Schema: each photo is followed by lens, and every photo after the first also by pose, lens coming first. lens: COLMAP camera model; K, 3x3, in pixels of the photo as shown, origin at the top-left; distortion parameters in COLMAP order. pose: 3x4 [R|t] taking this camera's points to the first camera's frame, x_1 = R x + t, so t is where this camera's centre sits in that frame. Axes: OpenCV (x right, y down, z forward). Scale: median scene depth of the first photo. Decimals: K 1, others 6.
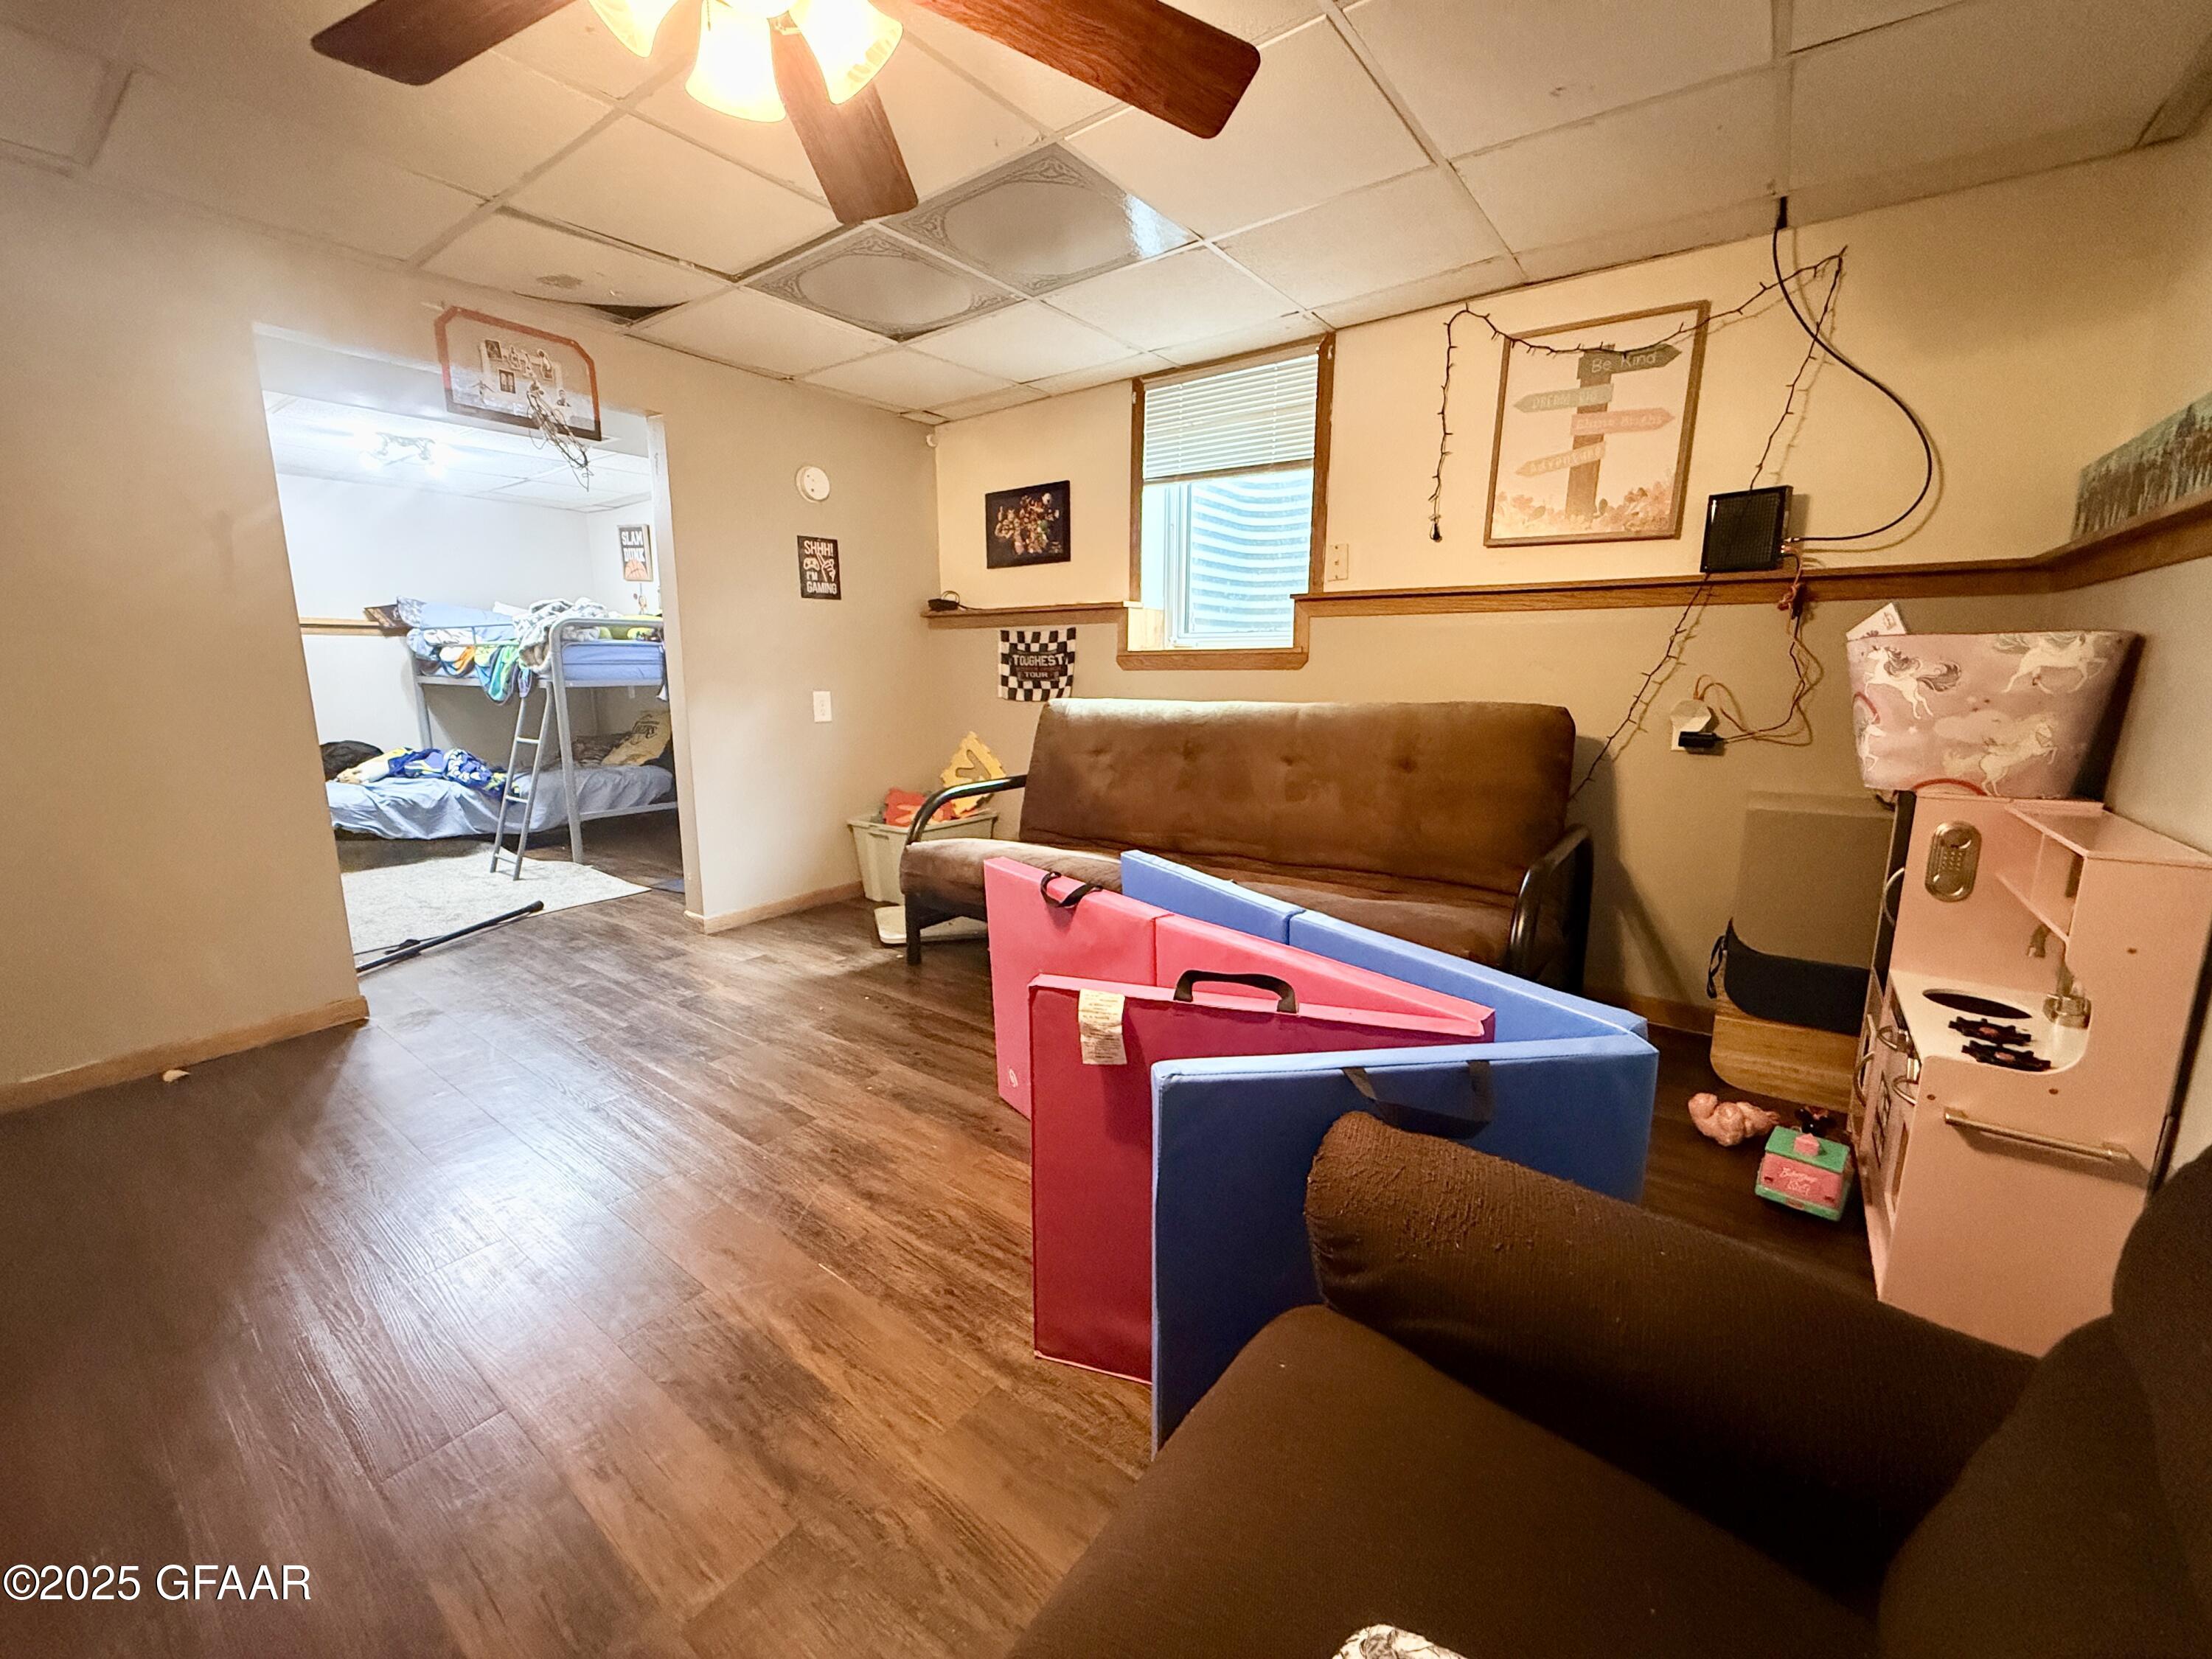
lens RADIAL K [[887.1, 0, 1101.4], [0, 887.1, 828.2], [0, 0, 1]] dist [0.000361, -0.001245]
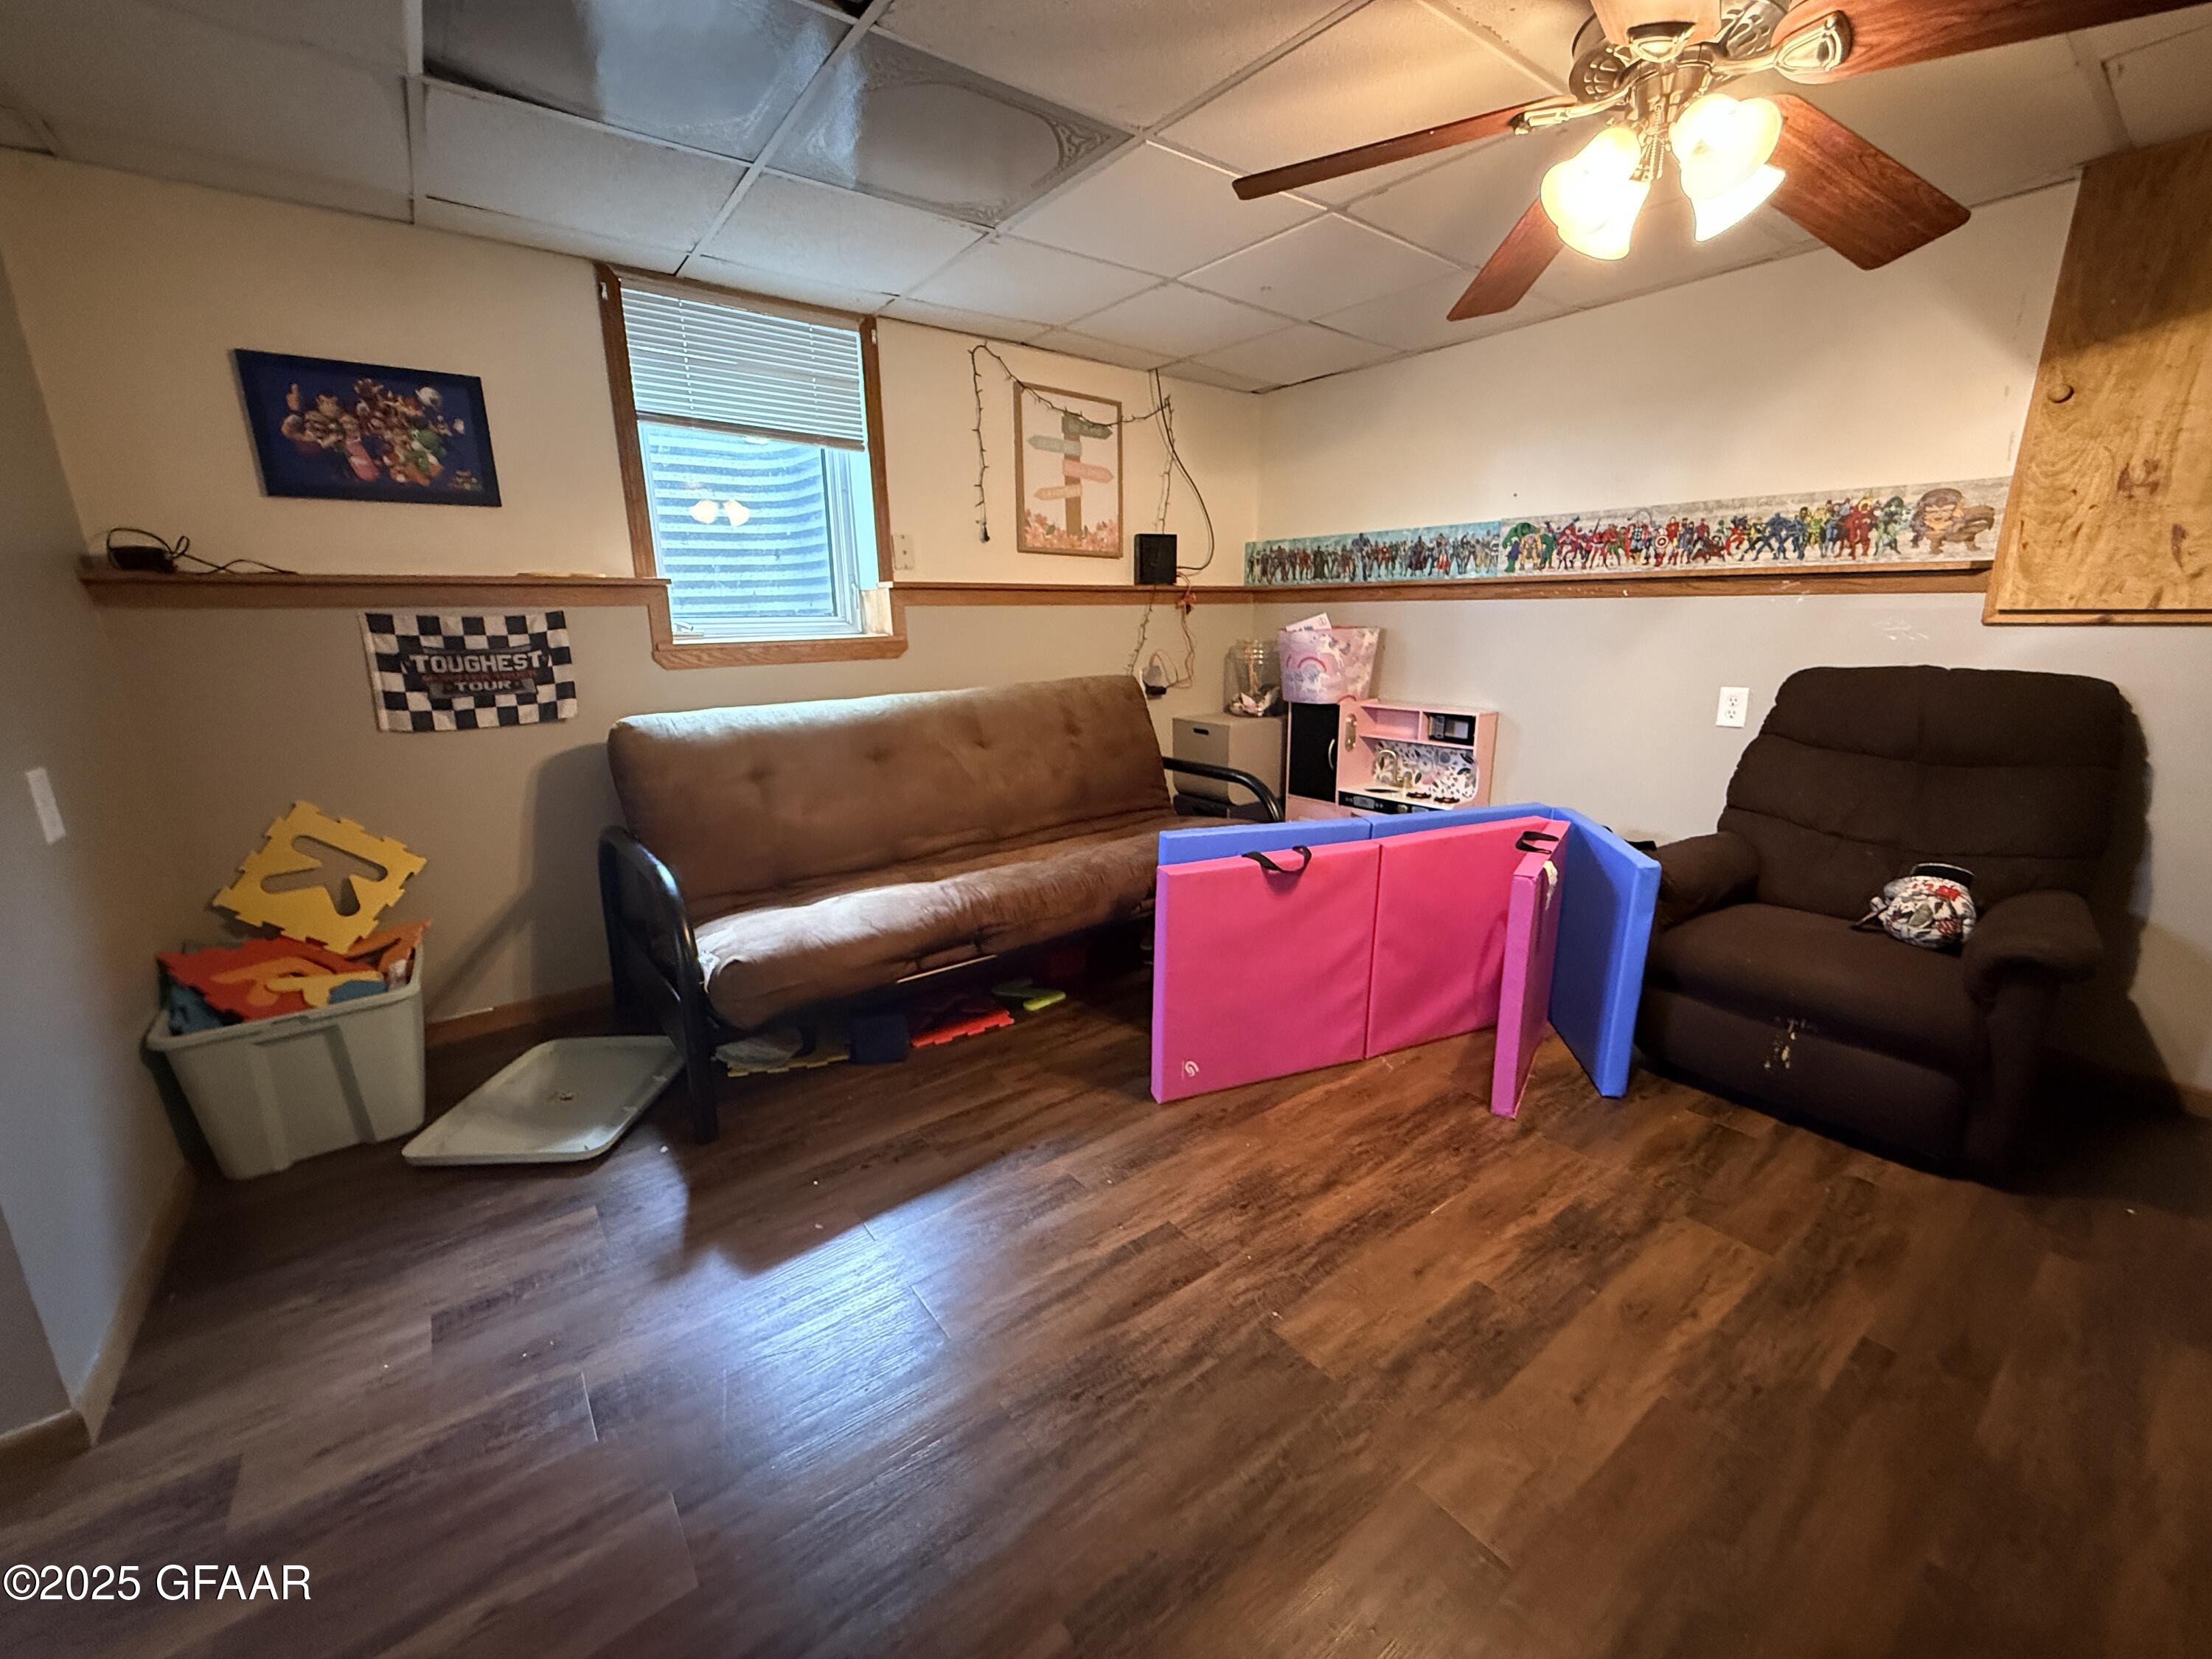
lens RADIAL K [[887.1, 0, 1107.3], [0, 887.1, 826.5], [0, 0, 1]] dist [0.000361, -0.001245]
pose [[0.264461, -0.229587, 0.936670, -0.701183], [0.186520, 0.965088, 0.183890, -0.136511], [-0.946187, 0.126076, 0.298051, 0.507496]]
